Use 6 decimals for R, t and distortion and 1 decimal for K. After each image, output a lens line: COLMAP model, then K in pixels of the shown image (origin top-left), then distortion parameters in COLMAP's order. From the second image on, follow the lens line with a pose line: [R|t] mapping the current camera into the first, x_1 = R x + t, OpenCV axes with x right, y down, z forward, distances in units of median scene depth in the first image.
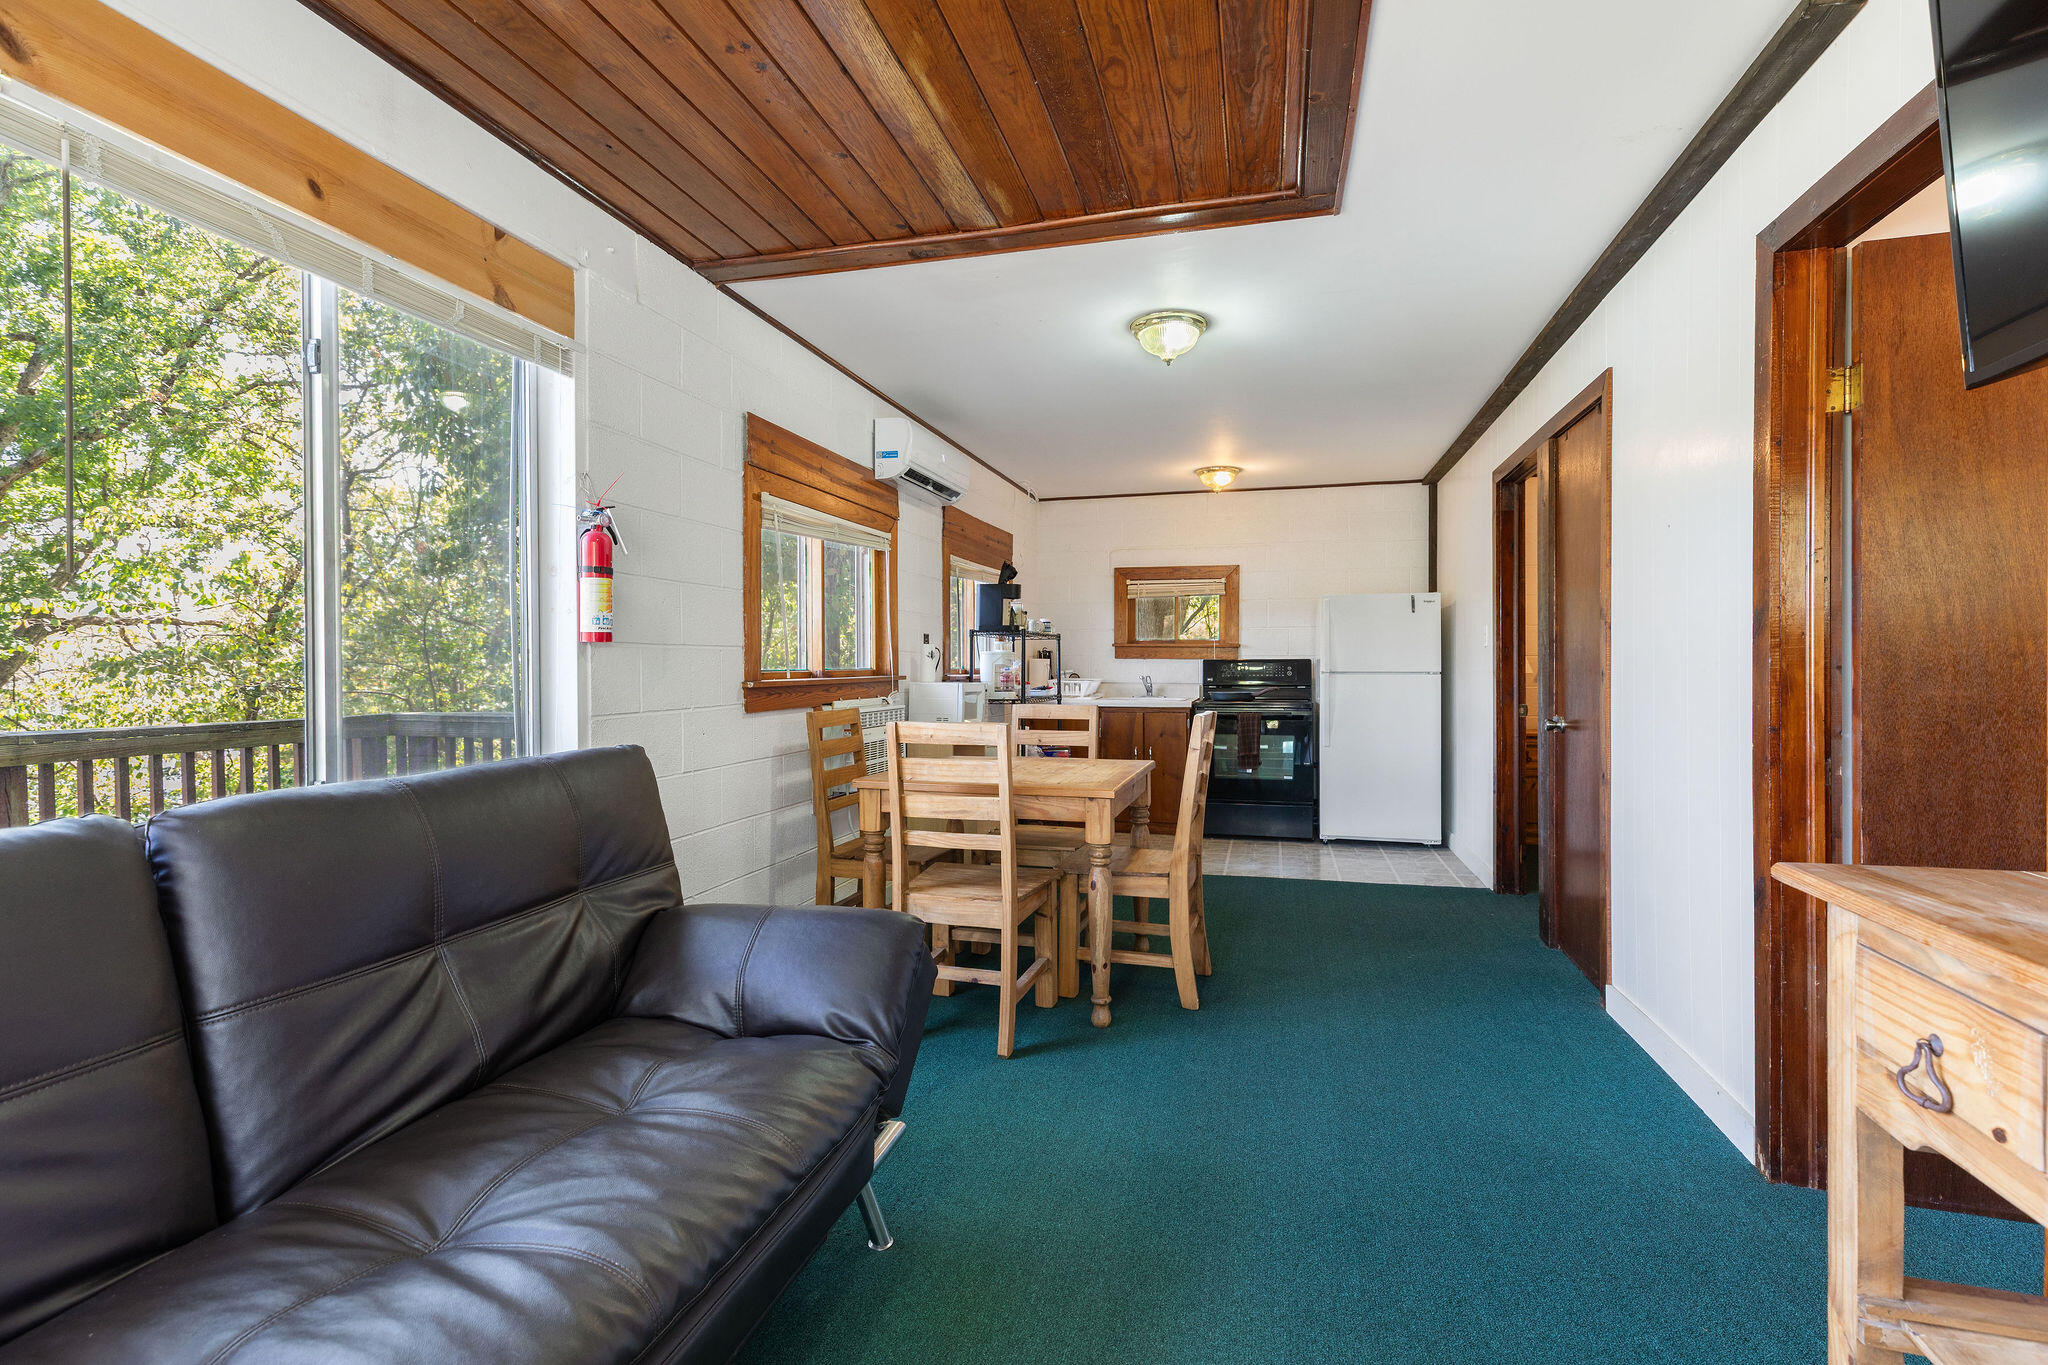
lens RADIAL K [[946.1, 0, 1025.5], [0, 946.1, 681.2], [0, 0, 1]] dist [0.007393, -0.000331]
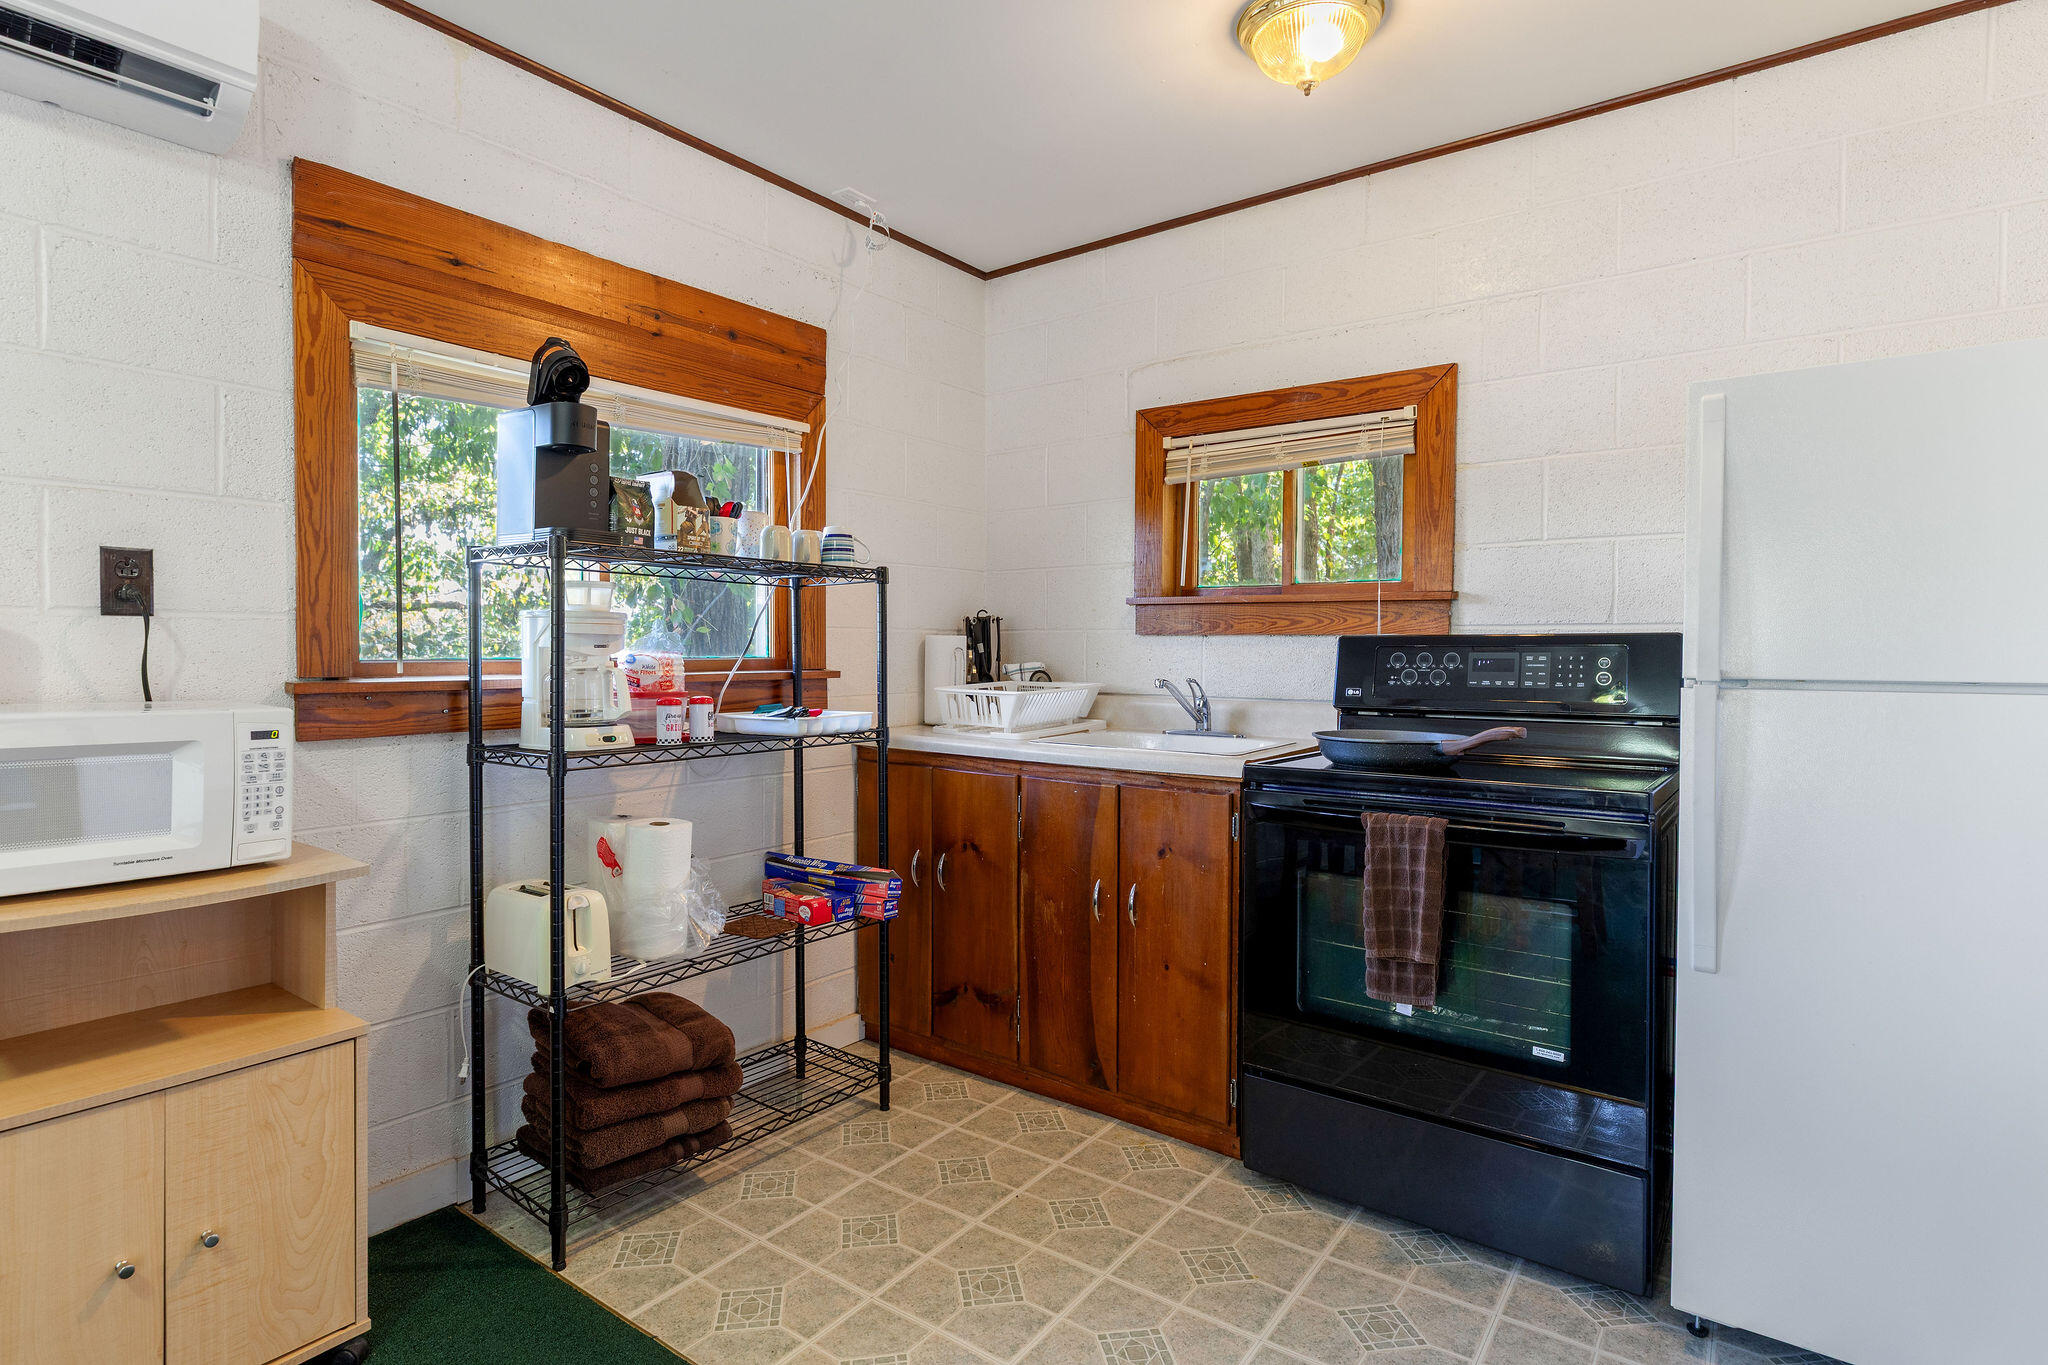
lens RADIAL K [[1044.6, 0, 1023.7], [0, 1044.6, 667.1], [0, 0, 1]] dist [0.000208, 0.000007]
pose [[0.932524, 0.006775, -0.361044, 0.216208], [-0.008192, 0.999964, -0.002393, -0.008618], [0.361014, 0.005189, 0.932546, 0.579700]]
